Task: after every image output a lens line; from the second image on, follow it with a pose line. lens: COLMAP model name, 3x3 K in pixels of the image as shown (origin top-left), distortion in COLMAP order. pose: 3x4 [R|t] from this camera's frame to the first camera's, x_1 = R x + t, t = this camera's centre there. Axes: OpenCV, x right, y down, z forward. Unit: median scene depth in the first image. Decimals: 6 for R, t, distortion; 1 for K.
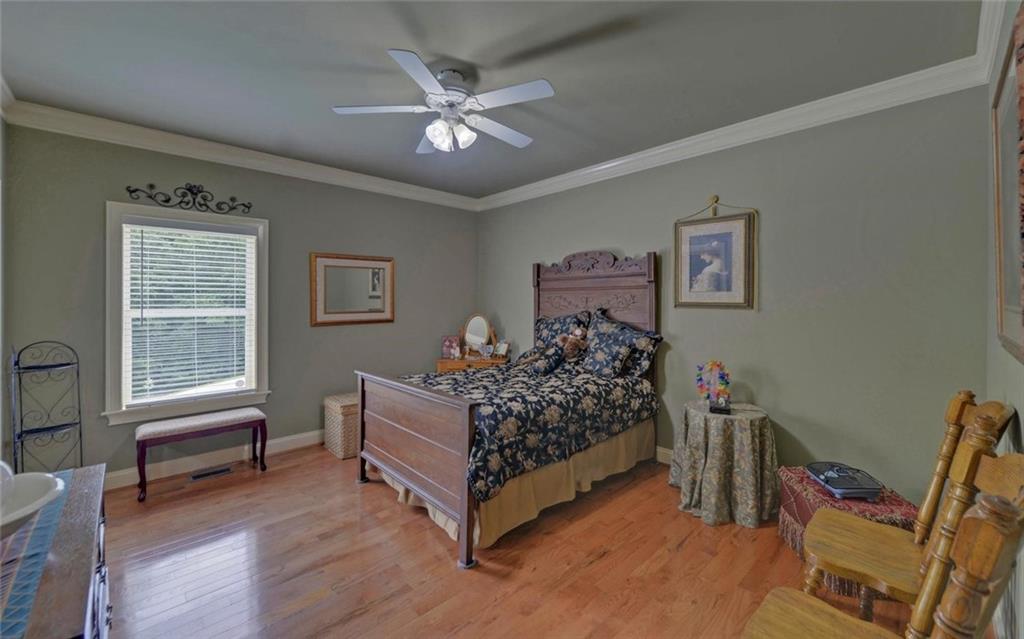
lens RADIAL K [[412.1, 0, 510.5], [0, 412.1, 303.1], [0, 0, 1]] dist [-0.019156, -0.000098]
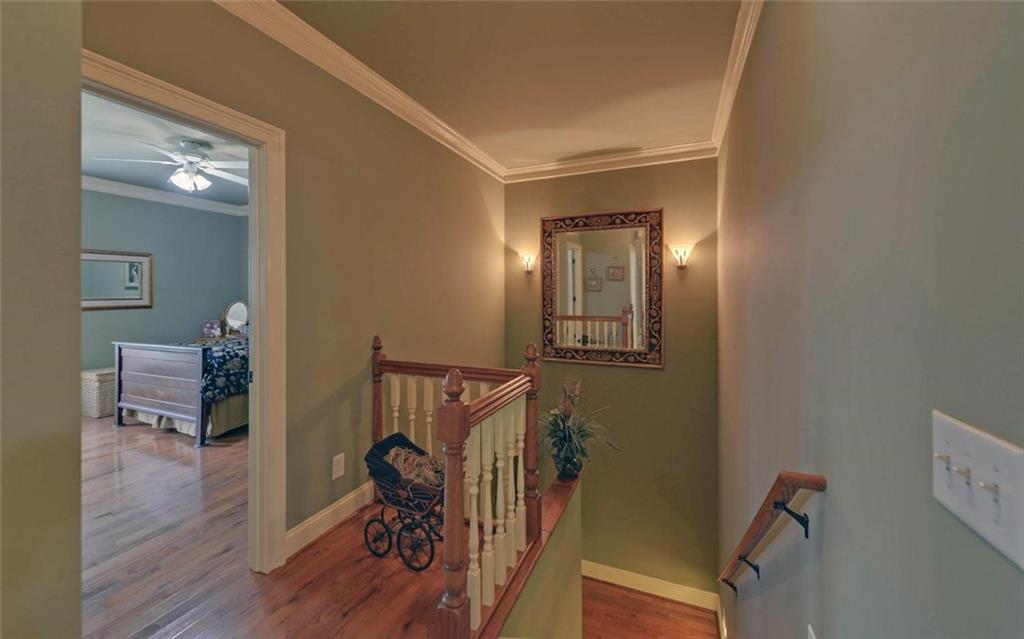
lens RADIAL K [[429.2, 0, 509.4], [0, 429.2, 291.9], [0, 0, 1]] dist [-0.000378, 0.000161]
pose [[0.921073, -0.008468, 0.389299, 0.333198], [0.012518, 0.999891, -0.007868, 0.041827], [-0.389189, 0.012121, 0.921078, -0.979352]]
